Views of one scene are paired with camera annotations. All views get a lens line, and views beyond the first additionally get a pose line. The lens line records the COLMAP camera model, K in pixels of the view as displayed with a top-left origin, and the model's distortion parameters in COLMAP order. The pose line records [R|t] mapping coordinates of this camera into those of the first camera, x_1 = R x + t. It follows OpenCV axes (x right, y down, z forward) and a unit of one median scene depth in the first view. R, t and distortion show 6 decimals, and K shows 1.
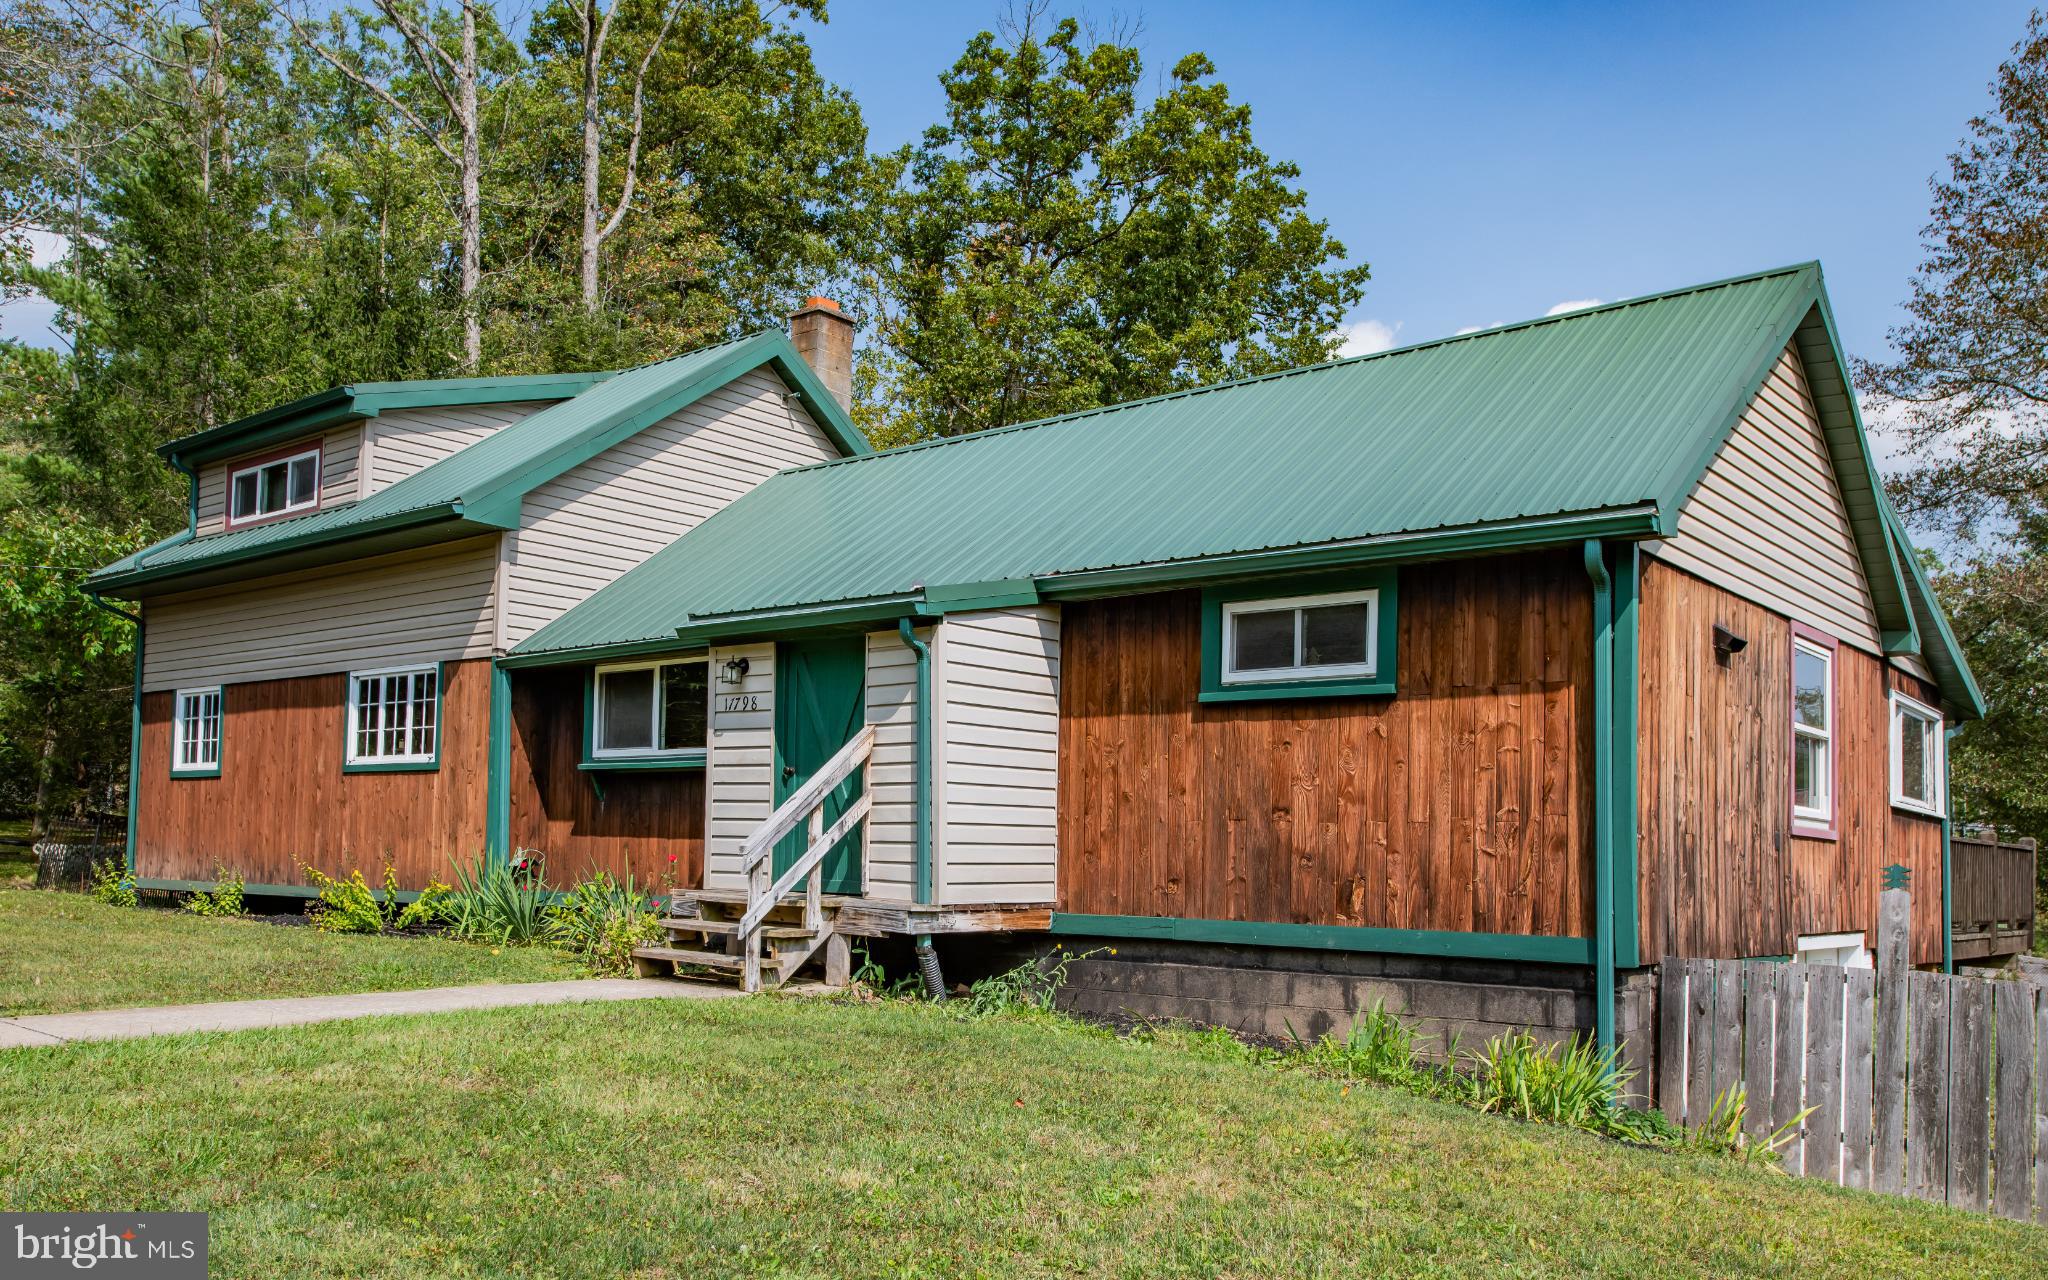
lens RADIAL K [[1599.9, 0, 1028.0], [0, 1599.9, 787.4], [0, 0, 1]] dist [0.001865, 0.002300]
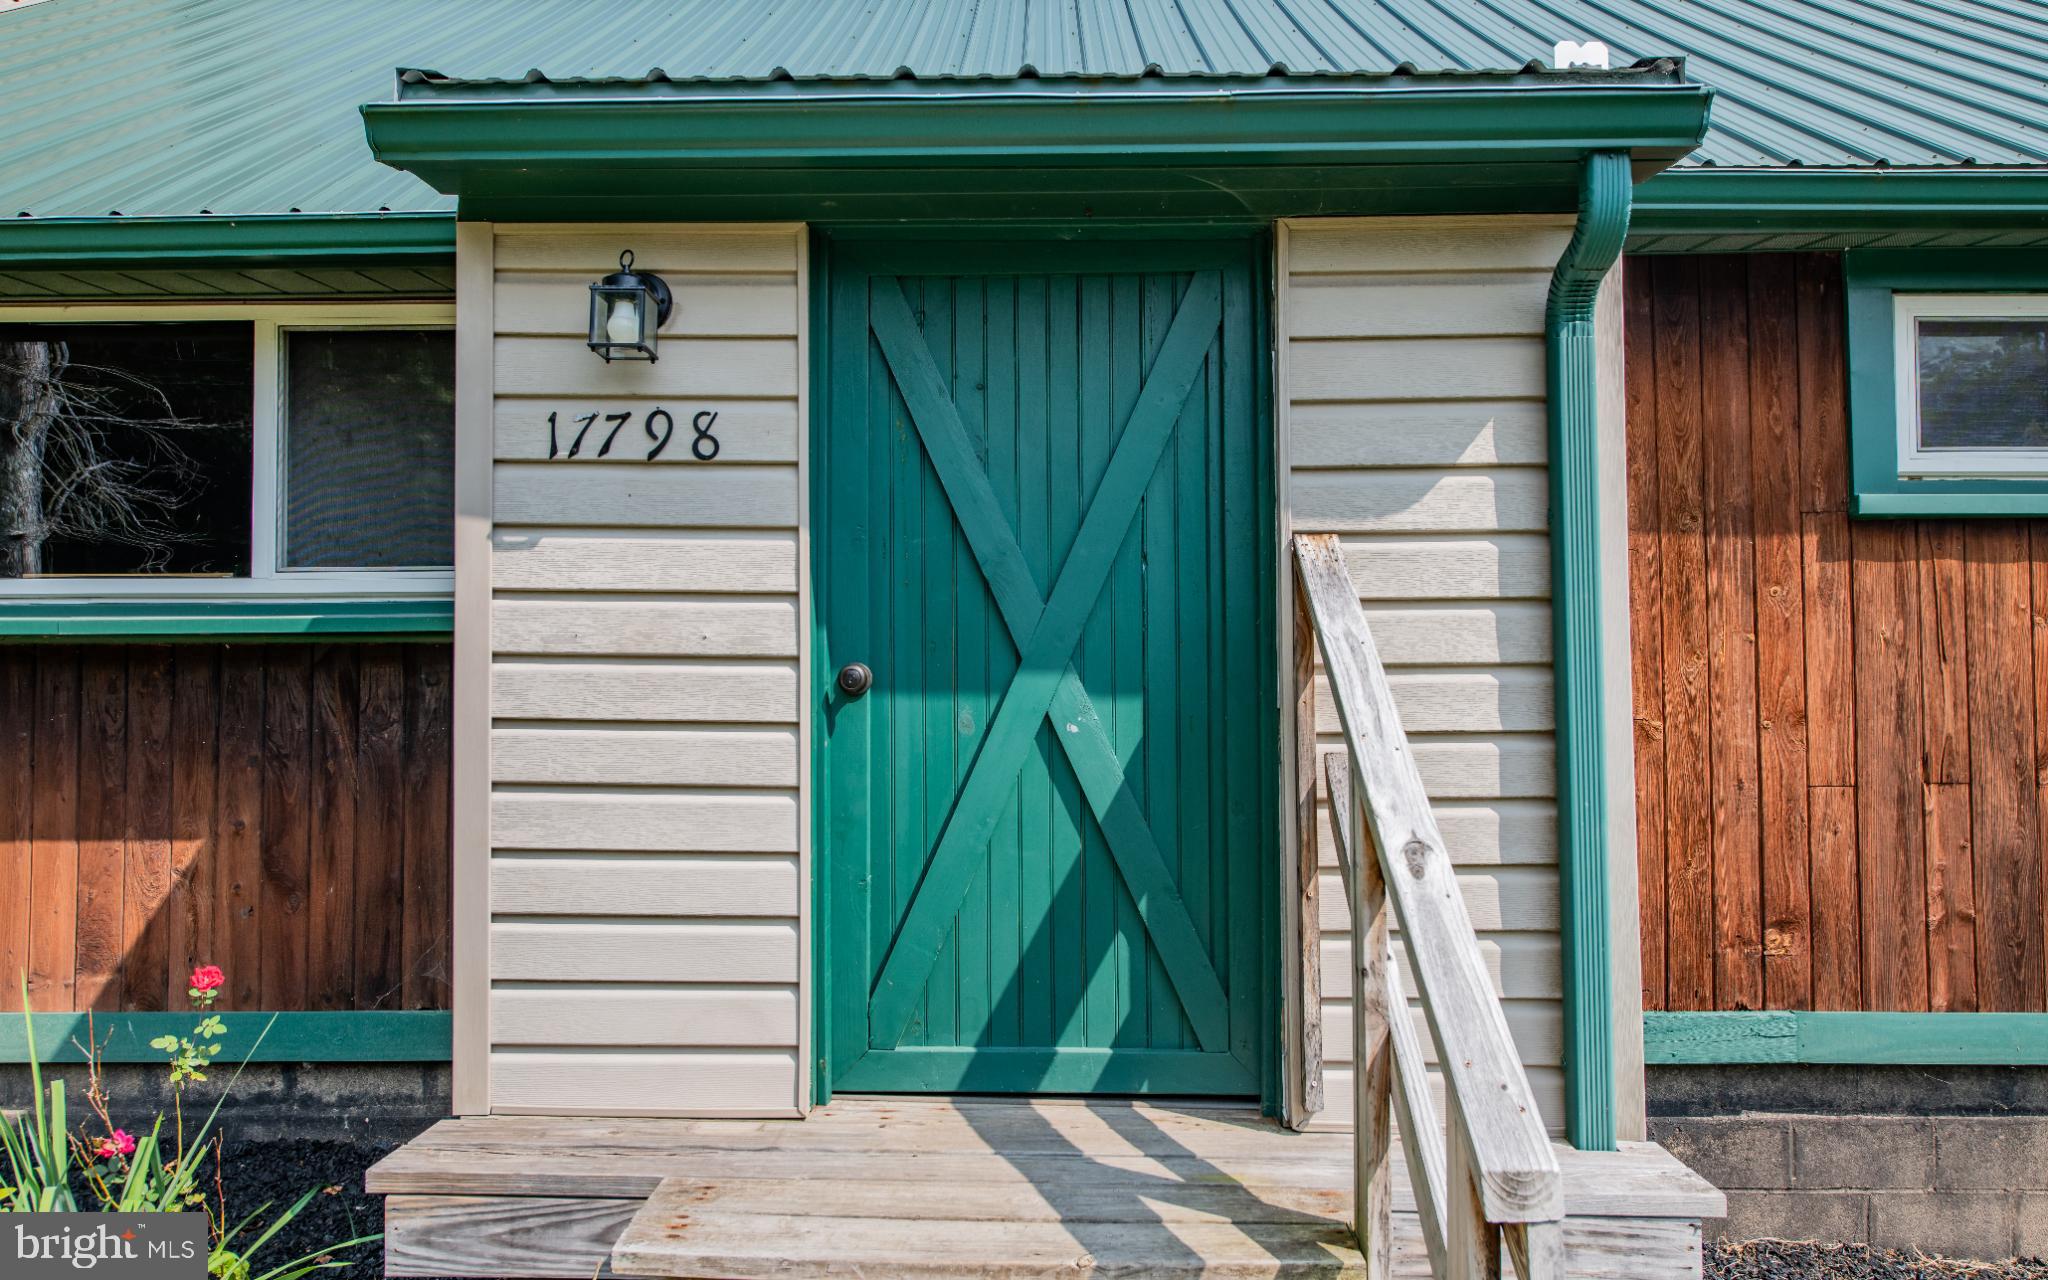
lens RADIAL K [[1343.0, 0, 1024.0], [0, 1343.0, 640.0], [0, 0, 1]] dist [0.003040, 0.001400]
pose [[0.787562, -0.005061, 0.616215, -0.290524], [-0.009075, 0.999763, 0.019808, -0.023753], [-0.616169, -0.021192, 0.787329, 0.833846]]
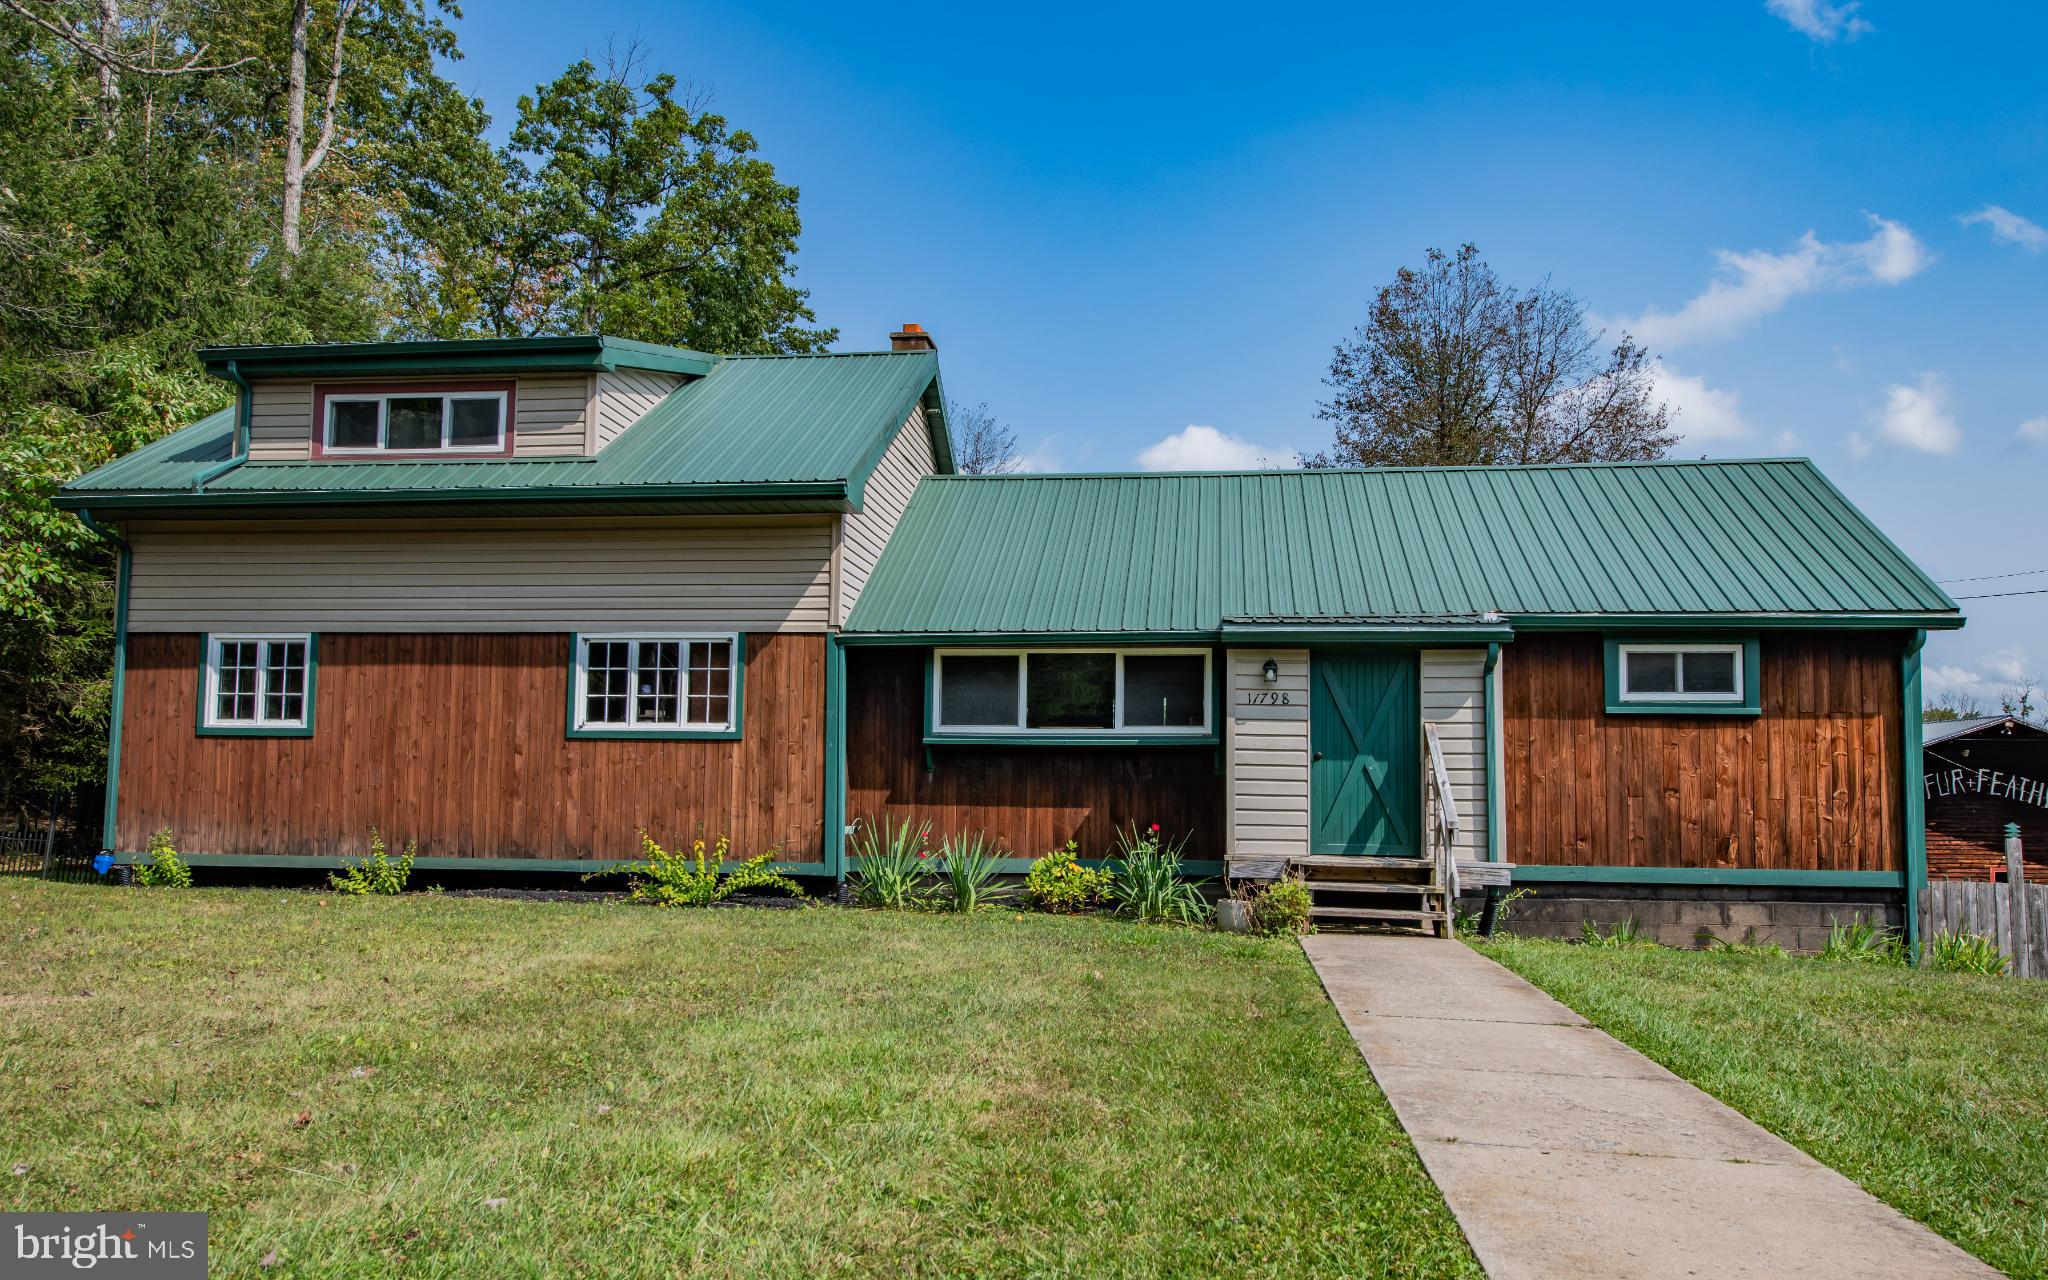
lens RADIAL K [[1267.0, 0, 1088.3], [0, 1267.0, 736.0], [0, 0, 1]] dist [0.001996, 0.001052]
pose [[0.841876, 0.019224, 0.539328, -0.864347], [-0.018105, 0.999809, -0.007376, -0.016021], [-0.539367, -0.003554, 0.842063, 0.296659]]
